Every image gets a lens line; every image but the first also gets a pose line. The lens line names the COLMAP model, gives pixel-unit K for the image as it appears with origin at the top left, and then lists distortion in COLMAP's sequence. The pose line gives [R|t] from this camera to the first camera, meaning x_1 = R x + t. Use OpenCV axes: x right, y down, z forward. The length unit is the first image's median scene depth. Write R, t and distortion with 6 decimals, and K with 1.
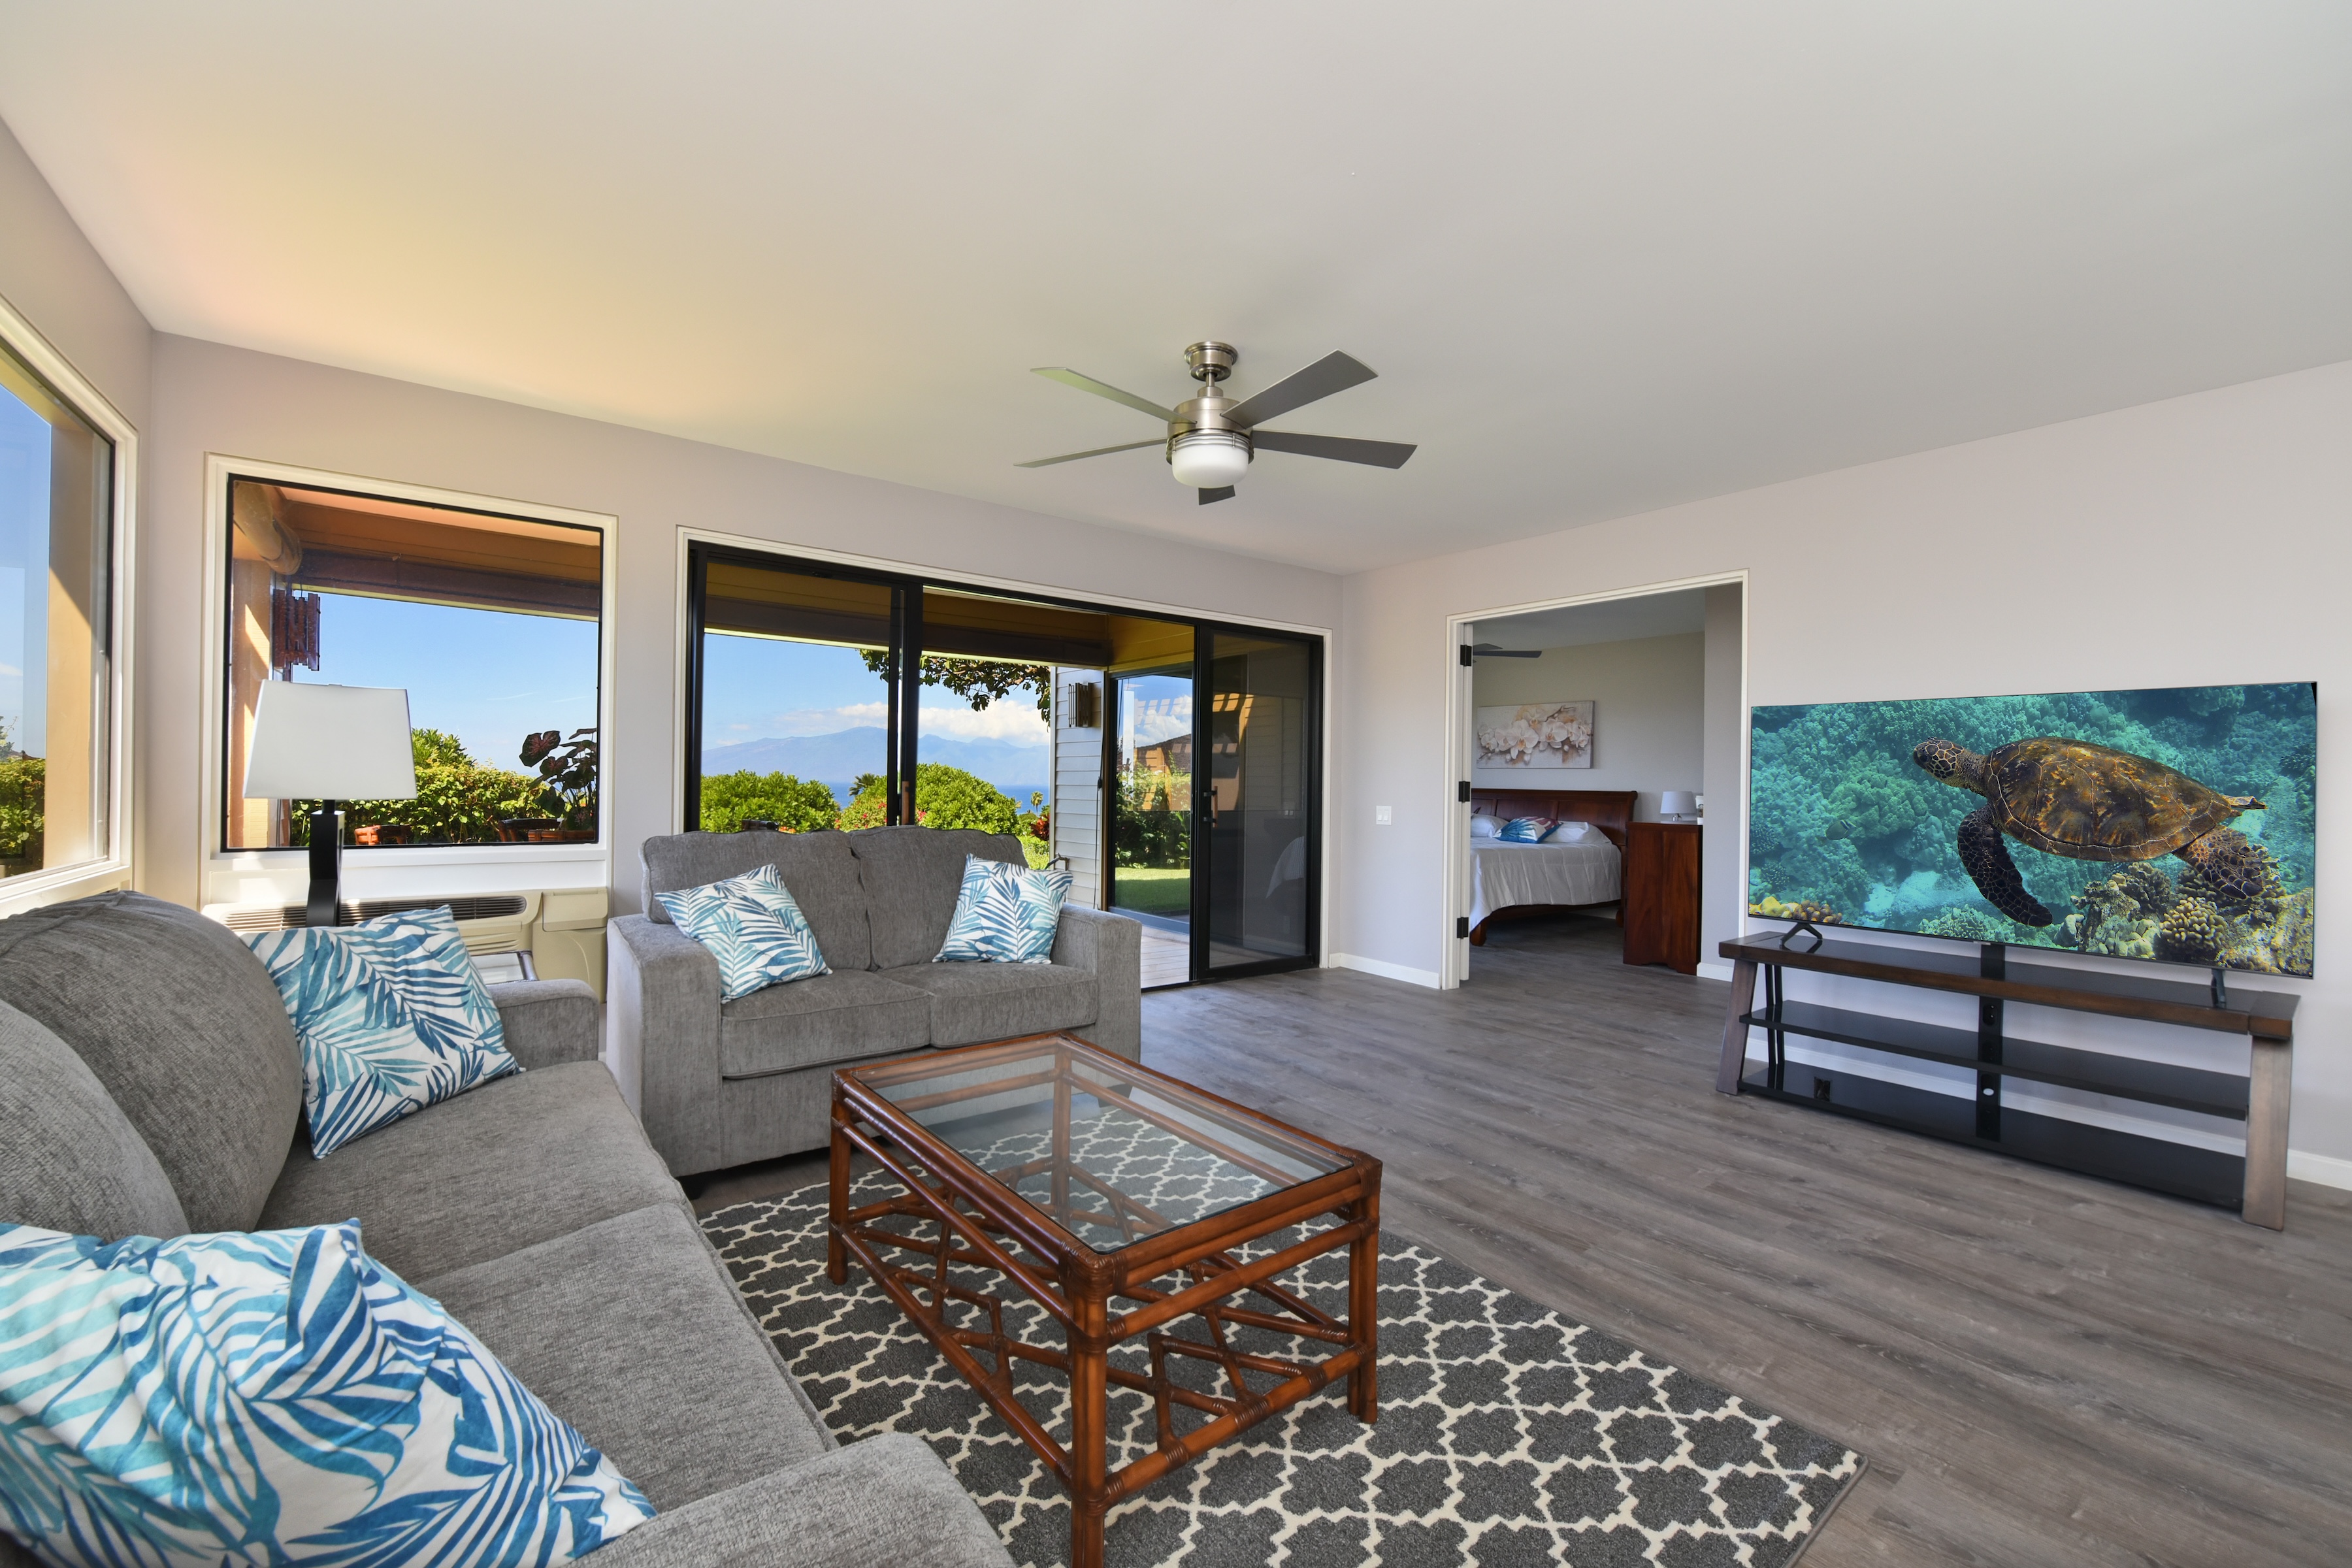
lens RADIAL K [[944.7, 0, 1190.2], [0, 944.7, 786.4], [0, 0, 1]] dist [0.014862, -0.000150]
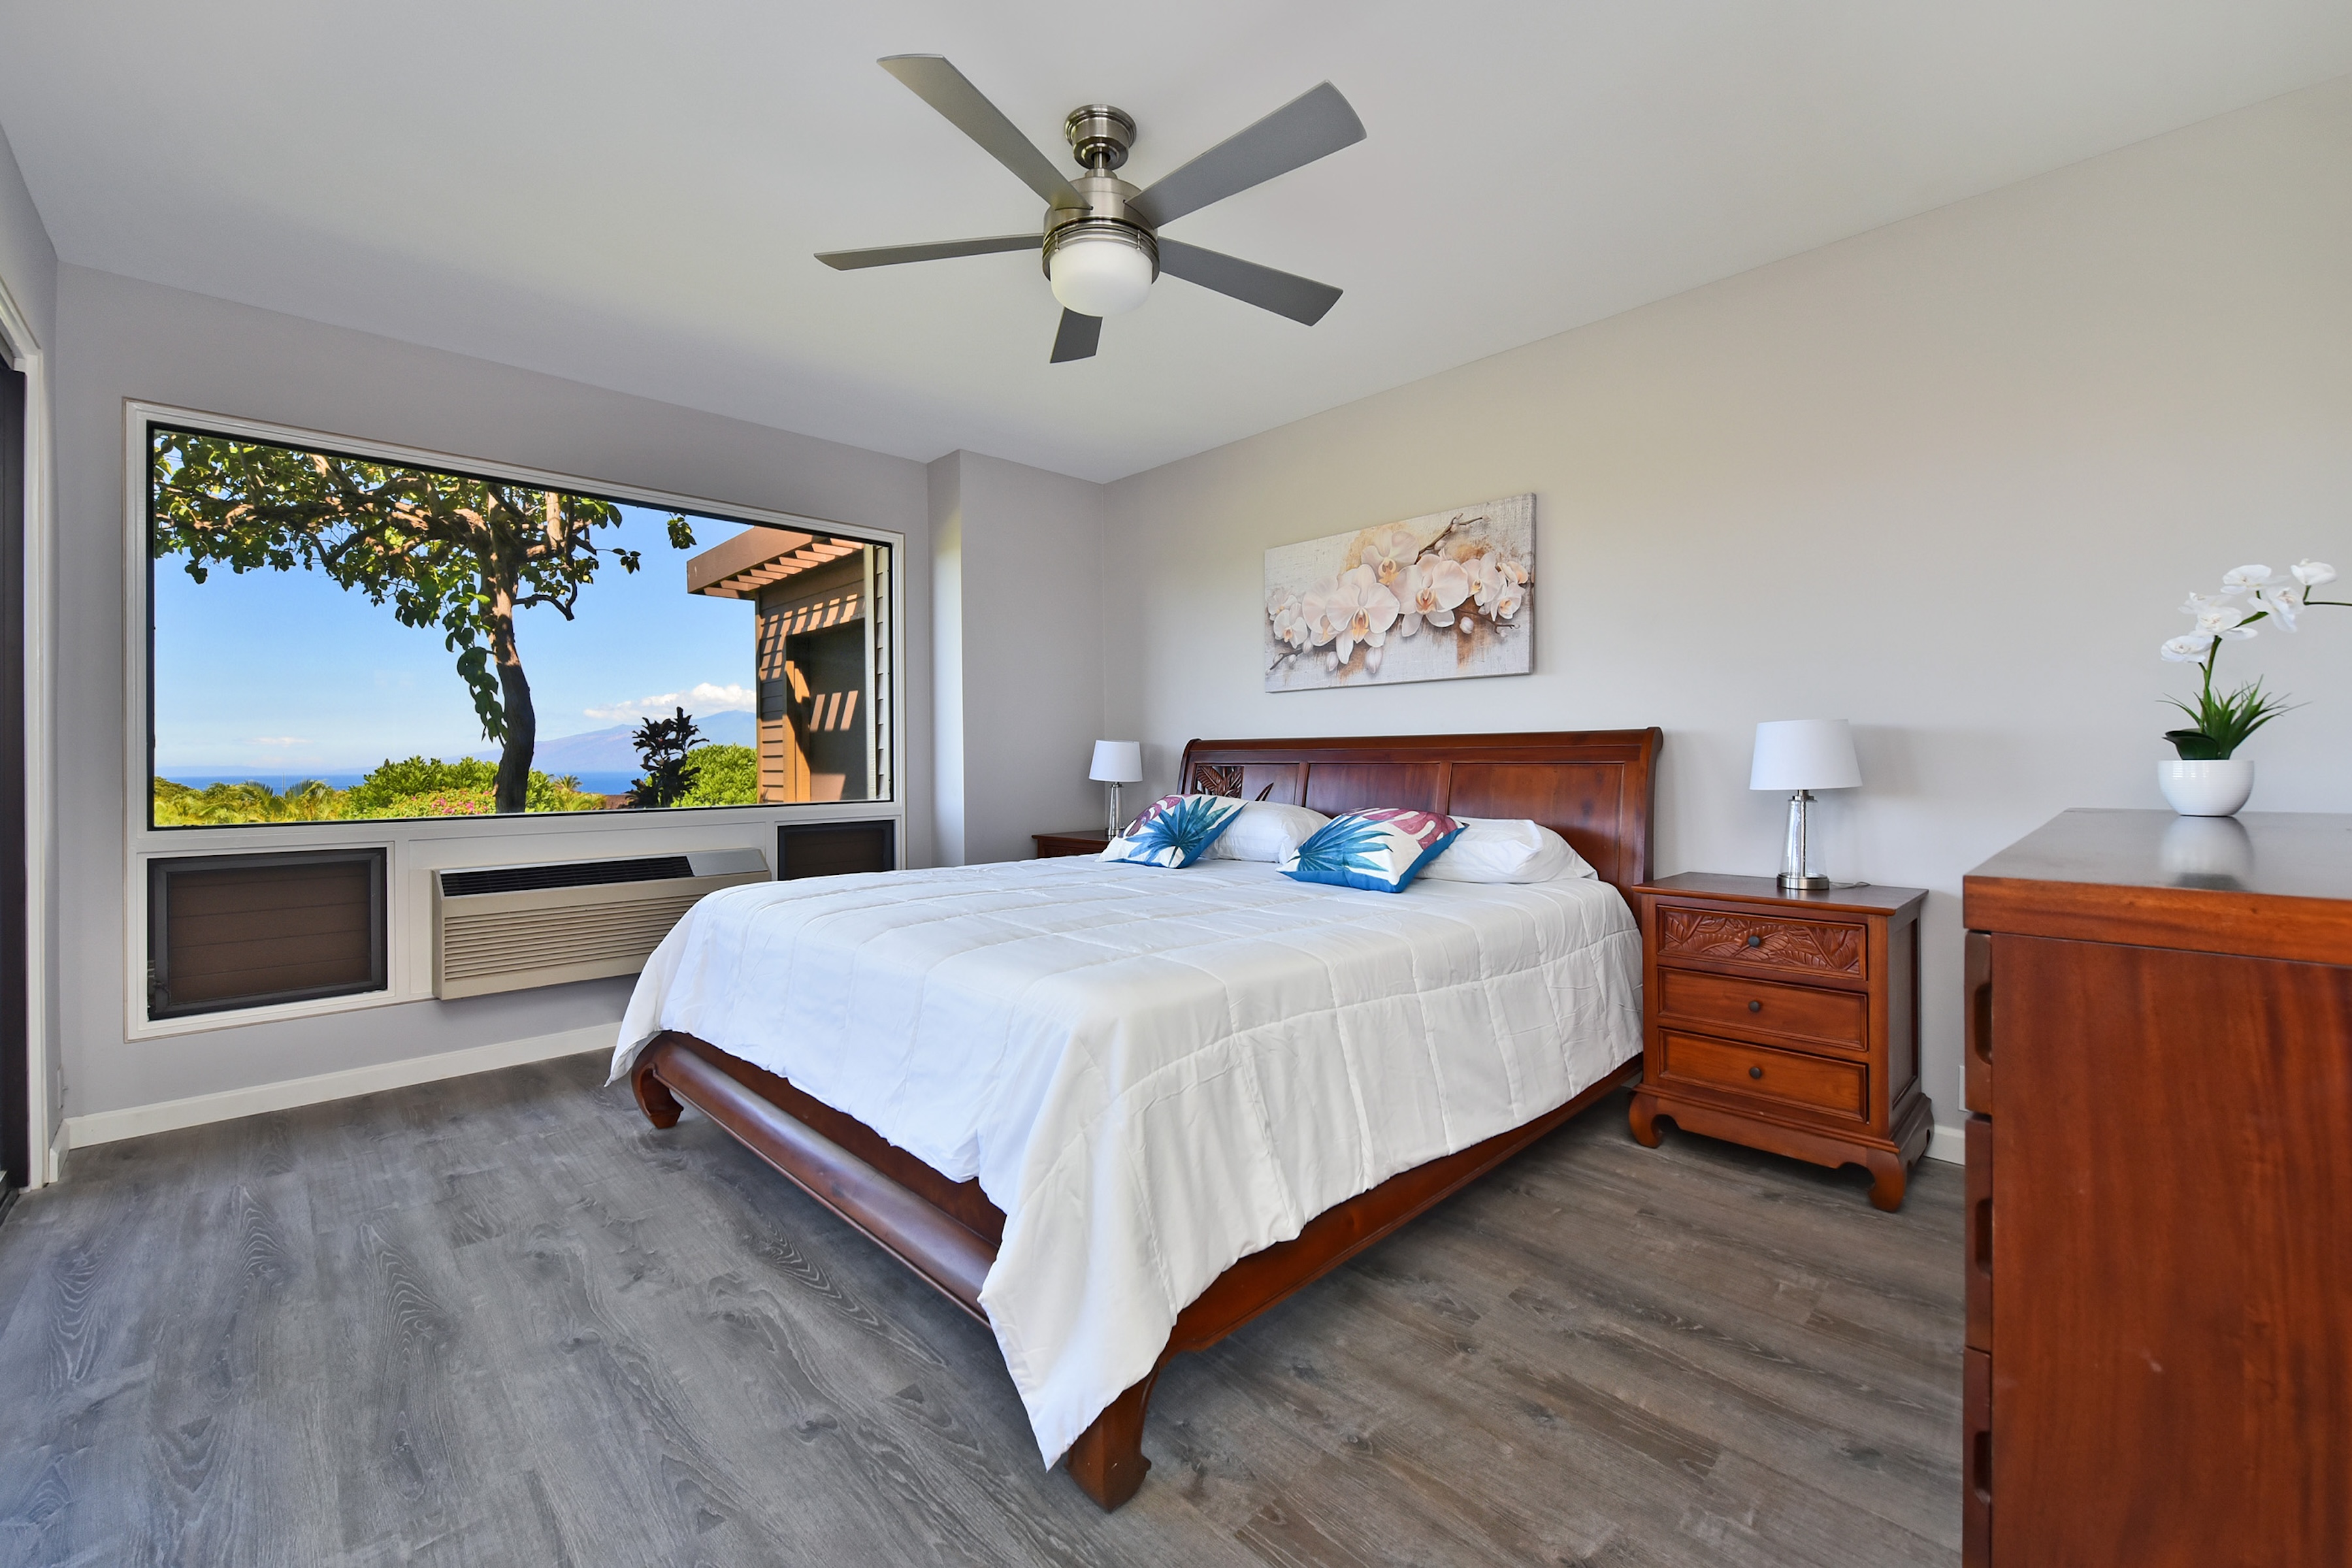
lens RADIAL K [[938.2, 0, 1231.5], [0, 938.2, 763.5], [0, 0, 1]] dist [-0.007434, -0.000027]
pose [[0.987139, -0.025576, 0.157803, 0.222919], [0.025513, 0.999672, 0.002422, 0.011876], [-0.157814, 0.001636, 0.987468, 0.591152]]
